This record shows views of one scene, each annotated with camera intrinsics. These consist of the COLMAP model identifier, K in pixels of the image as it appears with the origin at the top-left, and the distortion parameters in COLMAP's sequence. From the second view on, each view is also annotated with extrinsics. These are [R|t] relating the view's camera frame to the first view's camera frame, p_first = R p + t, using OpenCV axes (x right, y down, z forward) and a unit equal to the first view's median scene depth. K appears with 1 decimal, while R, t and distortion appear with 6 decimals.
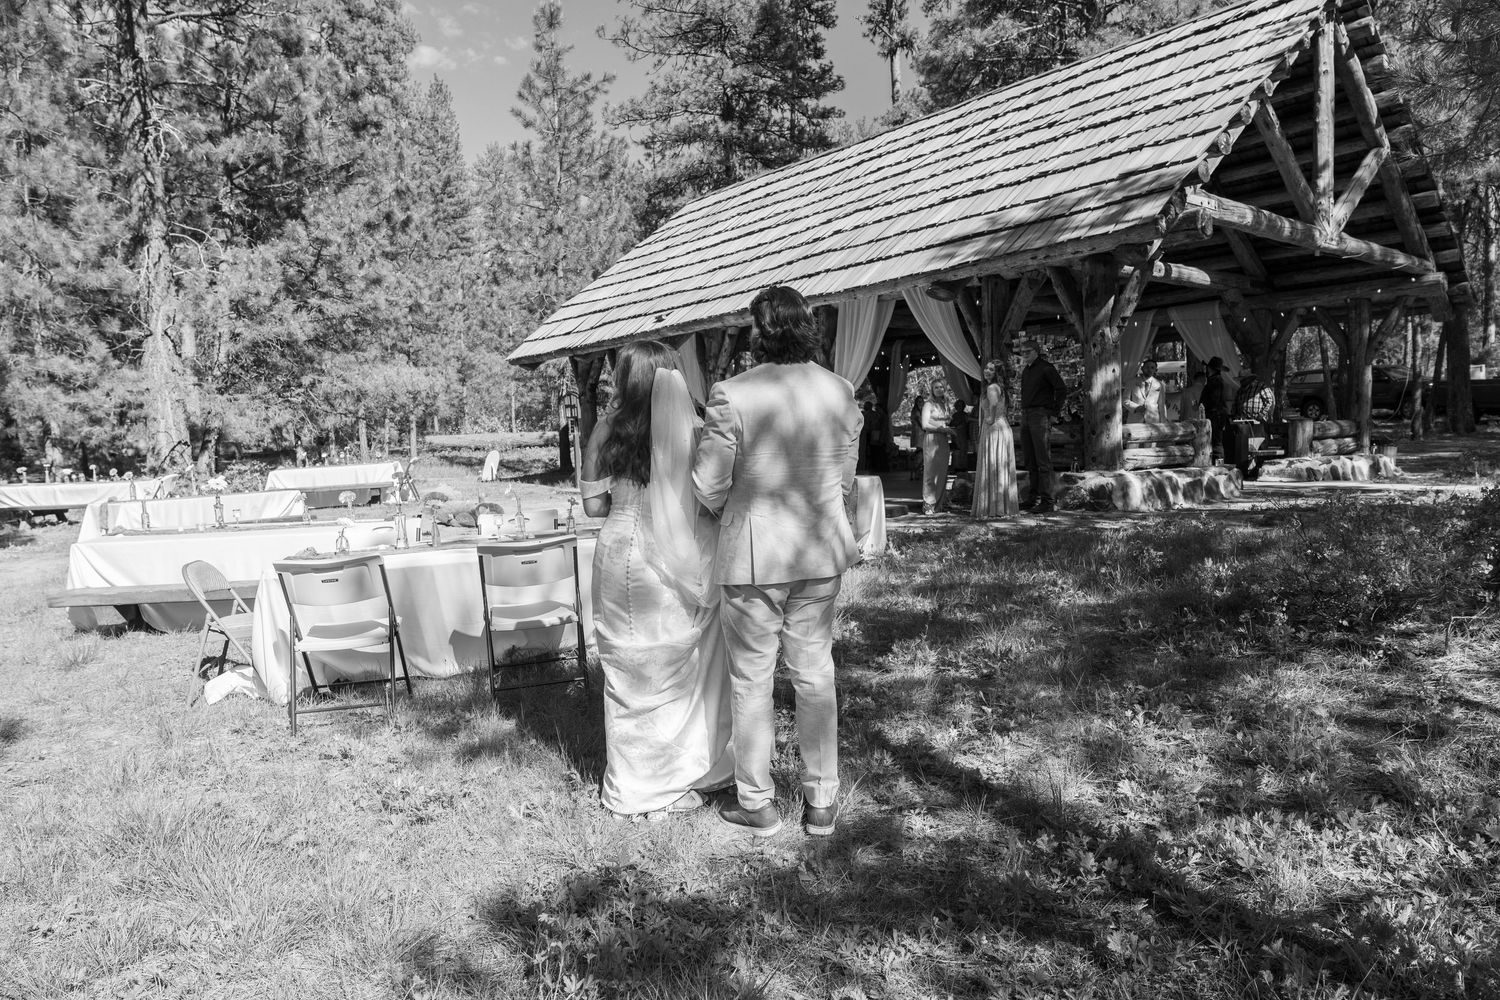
lens RADIAL K [[985.7, 0, 748.9], [0, 985.7, 516.5], [0, 0, 1]] dist [-0.001443, -0.018684]
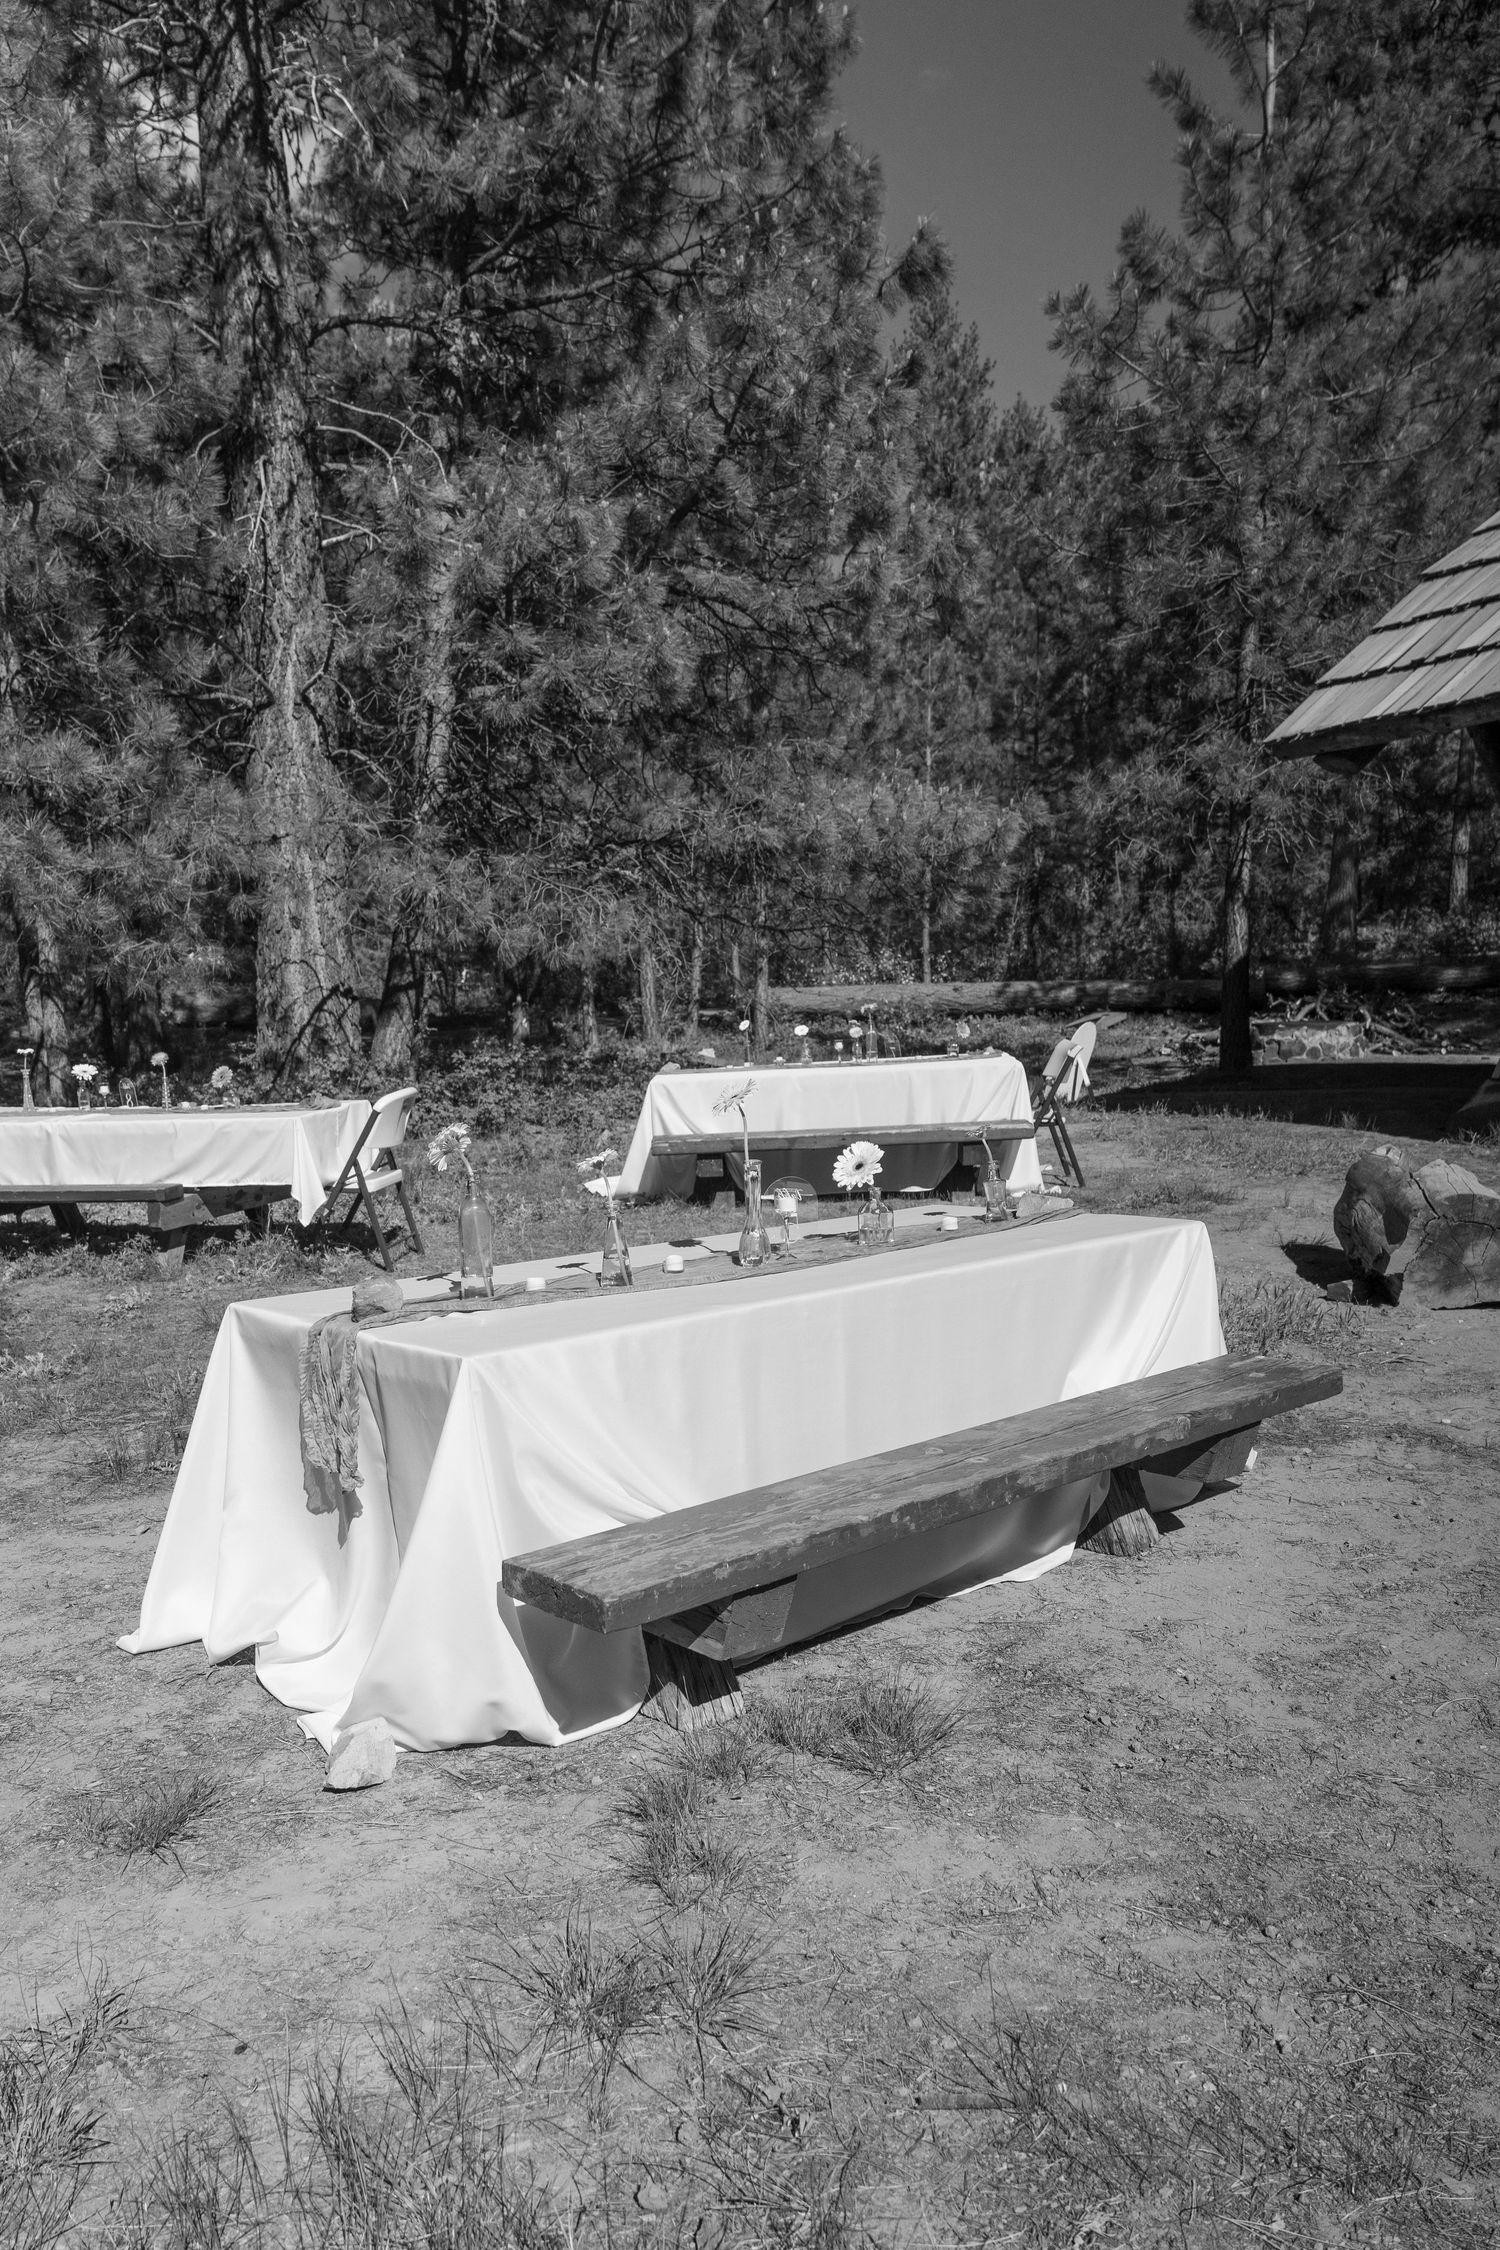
lens RADIAL K [[1741.1, 0, 719.2], [0, 1741.1, 1281.4], [0, 0, 1]] dist [0.000242, -0.005846]
pose [[0.969134, 0.048680, -0.241681, -0.406788], [-0.029369, 0.996127, 0.082874, -0.035103], [0.244779, -0.073218, 0.966810, 0.571535]]
